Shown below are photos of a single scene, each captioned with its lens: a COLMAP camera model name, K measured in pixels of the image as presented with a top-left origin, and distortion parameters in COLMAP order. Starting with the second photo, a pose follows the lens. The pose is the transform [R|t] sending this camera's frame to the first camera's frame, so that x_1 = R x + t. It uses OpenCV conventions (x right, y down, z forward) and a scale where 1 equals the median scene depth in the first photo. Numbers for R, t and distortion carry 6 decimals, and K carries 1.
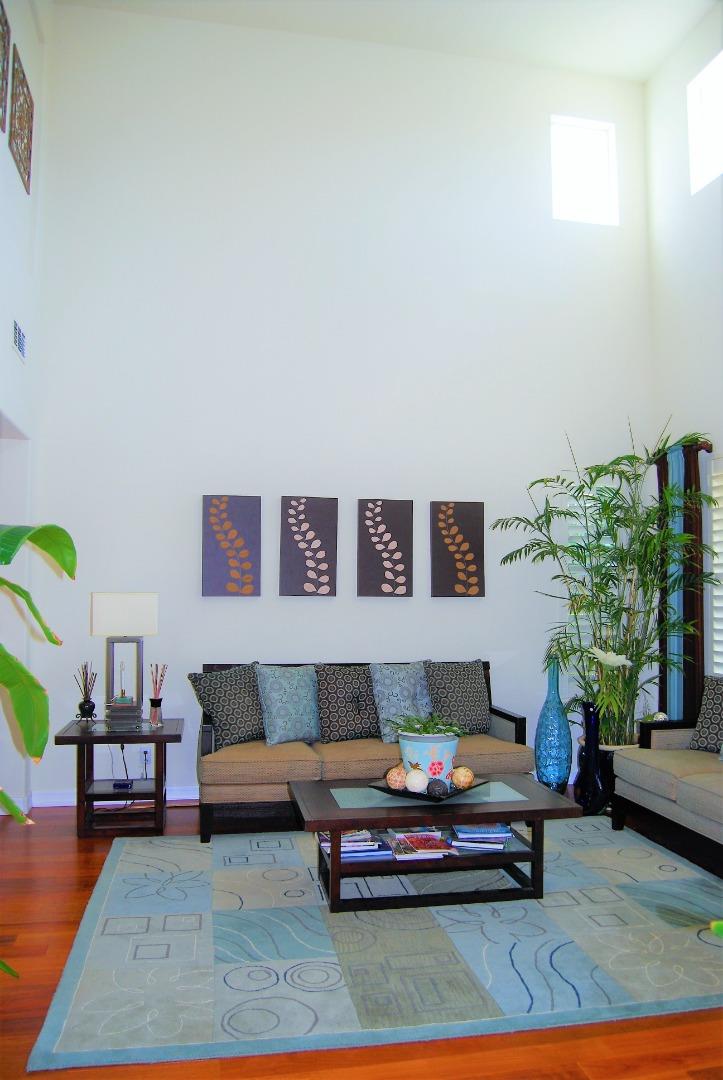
lens RADIAL K [[841.3, 0, 364.3], [0, 841.3, 572.7], [0, 0, 1]] dist [-0.084718, 0.013167]
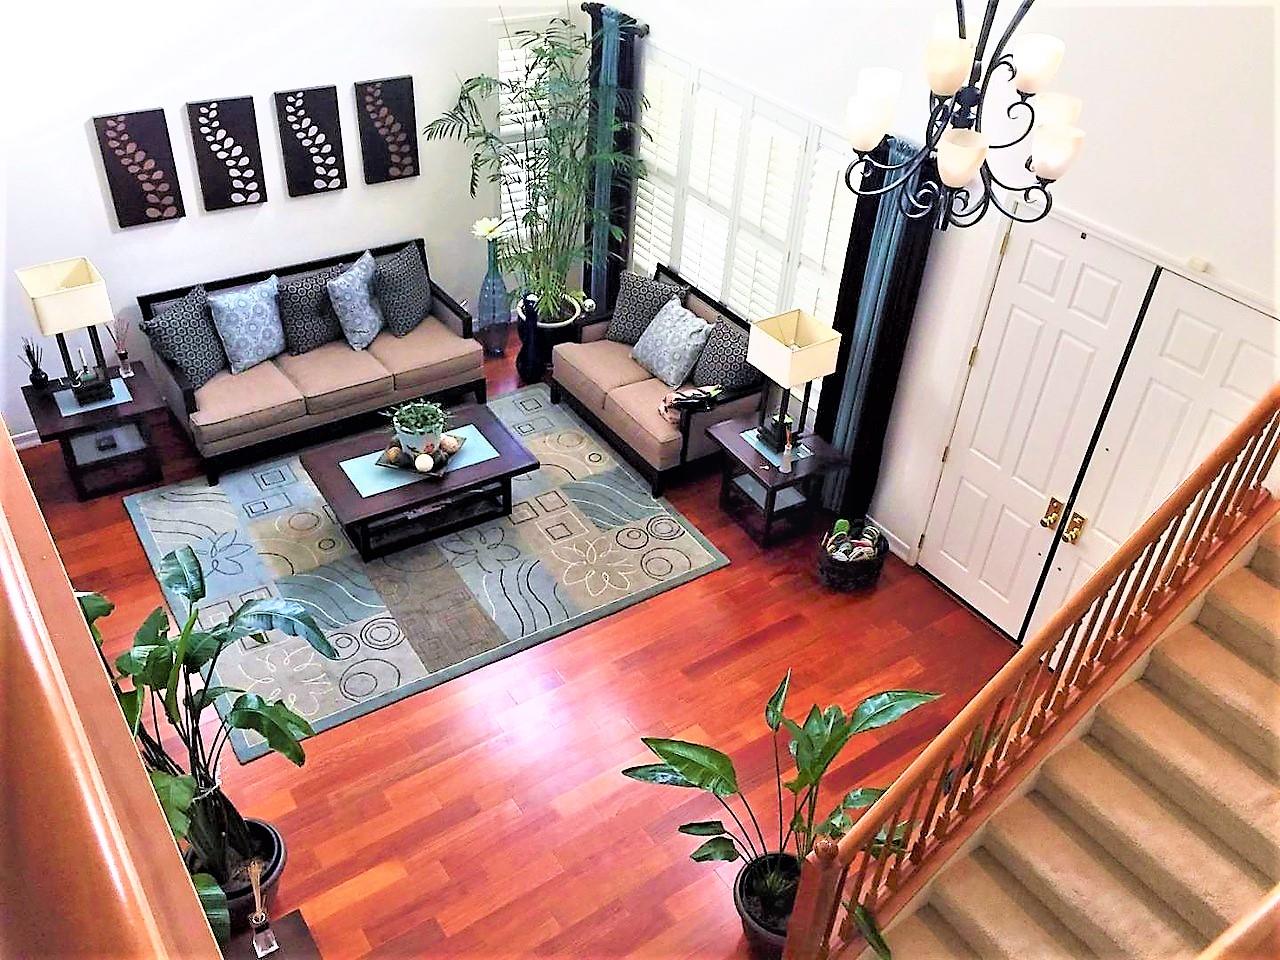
lens RADIAL K [[1088.3, 0, 653.3], [0, 1088.3, 477.3], [0, 0, 1]] dist [0.068359, -0.074008]
pose [[0.914758, -0.194782, 0.353946, -0.136061], [-0.074676, 0.779482, 0.621958, -0.537851], [-0.397040, -0.595372, 0.698492, -0.230157]]
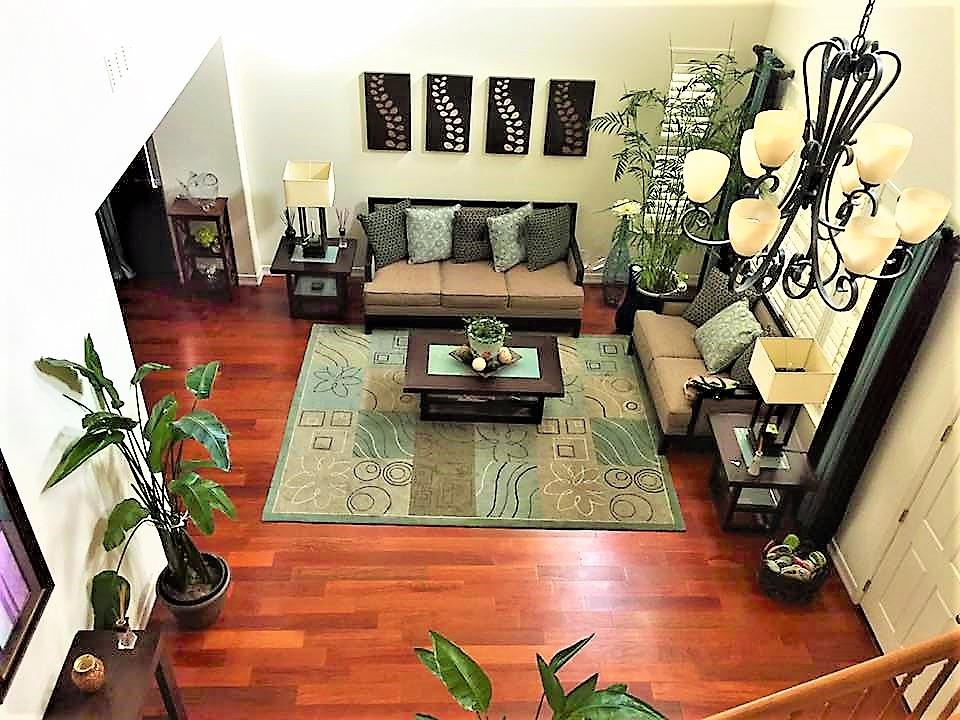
lens RADIAL K [[816.2, 0, 494.4], [0, 816.2, 360.8], [0, 0, 1]] dist [0.068359, -0.074008]
pose [[0.986418, 0.135378, -0.093019, 0.170910], [-0.046674, 0.773980, 0.631488, -0.535182], [0.157484, -0.618569, 0.769786, -0.187238]]
